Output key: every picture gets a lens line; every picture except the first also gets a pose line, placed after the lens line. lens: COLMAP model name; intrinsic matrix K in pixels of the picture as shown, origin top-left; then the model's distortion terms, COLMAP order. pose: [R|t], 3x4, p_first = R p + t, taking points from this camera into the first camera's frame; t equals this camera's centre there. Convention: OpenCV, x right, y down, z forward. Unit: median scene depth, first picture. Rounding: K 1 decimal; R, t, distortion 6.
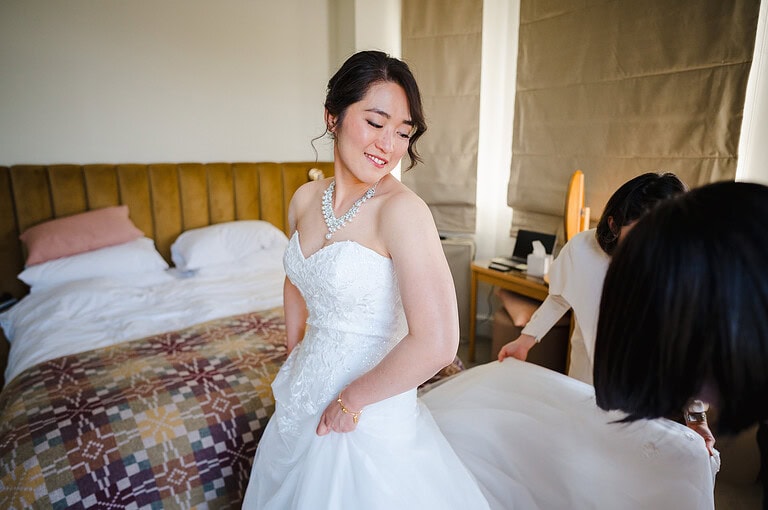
lens RADIAL K [[476.8, 0, 384.0], [0, 476.8, 255.0], [0, 0, 1]] dist [-0.025553, 0.002194]
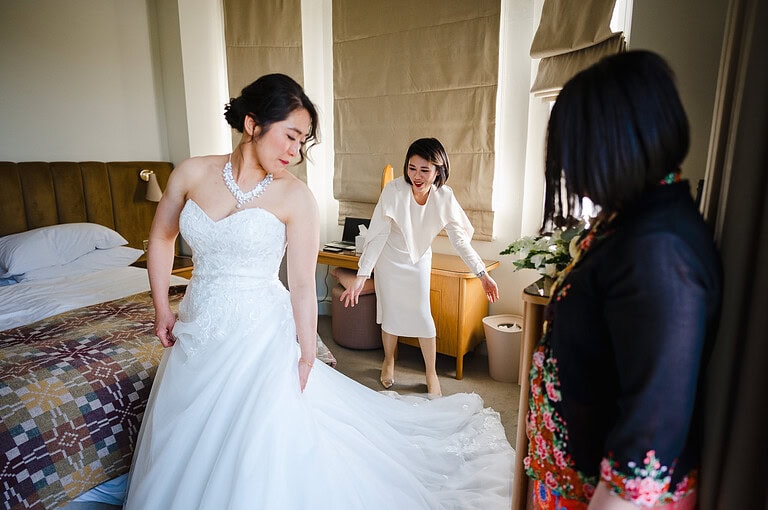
lens RADIAL K [[459.1, 0, 397.2], [0, 459.1, 258.6], [0, 0, 1]] dist [-0.039603, 0.012269]
pose [[0.921475, -0.082240, 0.379631, -0.073099], [0.081457, 0.996511, 0.018157, 0.072016], [-0.379800, 0.014192, 0.924960, -0.180253]]
